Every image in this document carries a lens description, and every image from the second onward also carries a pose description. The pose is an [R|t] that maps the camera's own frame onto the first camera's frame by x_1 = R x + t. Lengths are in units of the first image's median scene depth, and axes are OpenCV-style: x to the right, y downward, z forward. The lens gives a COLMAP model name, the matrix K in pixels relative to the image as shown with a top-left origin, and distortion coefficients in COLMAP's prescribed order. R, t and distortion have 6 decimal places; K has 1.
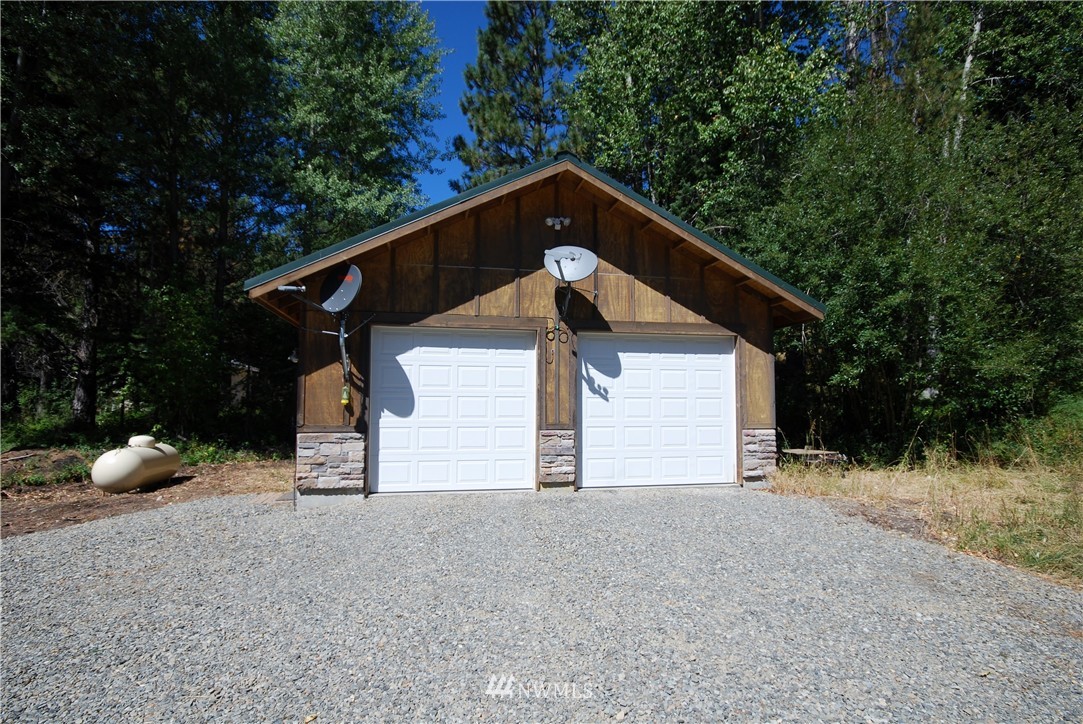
lens RADIAL K [[540.9, 0, 541.5], [0, 540.9, 362.0], [0, 0, 1]] dist [0.000439, 0.000105]
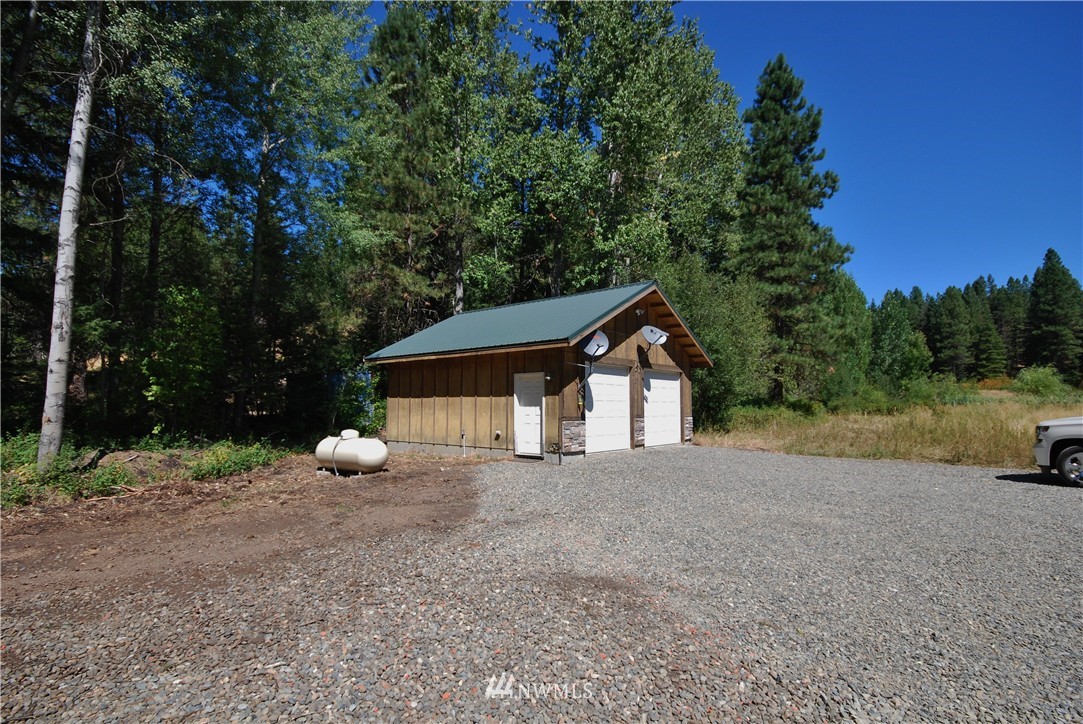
lens RADIAL K [[532.9, 0, 544.7], [0, 532.9, 366.8], [0, 0, 1]] dist [0.018703, -0.009681]
pose [[0.752142, 0.051479, 0.656987, -1.462313], [-0.050658, 0.998511, -0.020245, -0.002446], [-0.657051, -0.018054, 0.753630, -0.217869]]
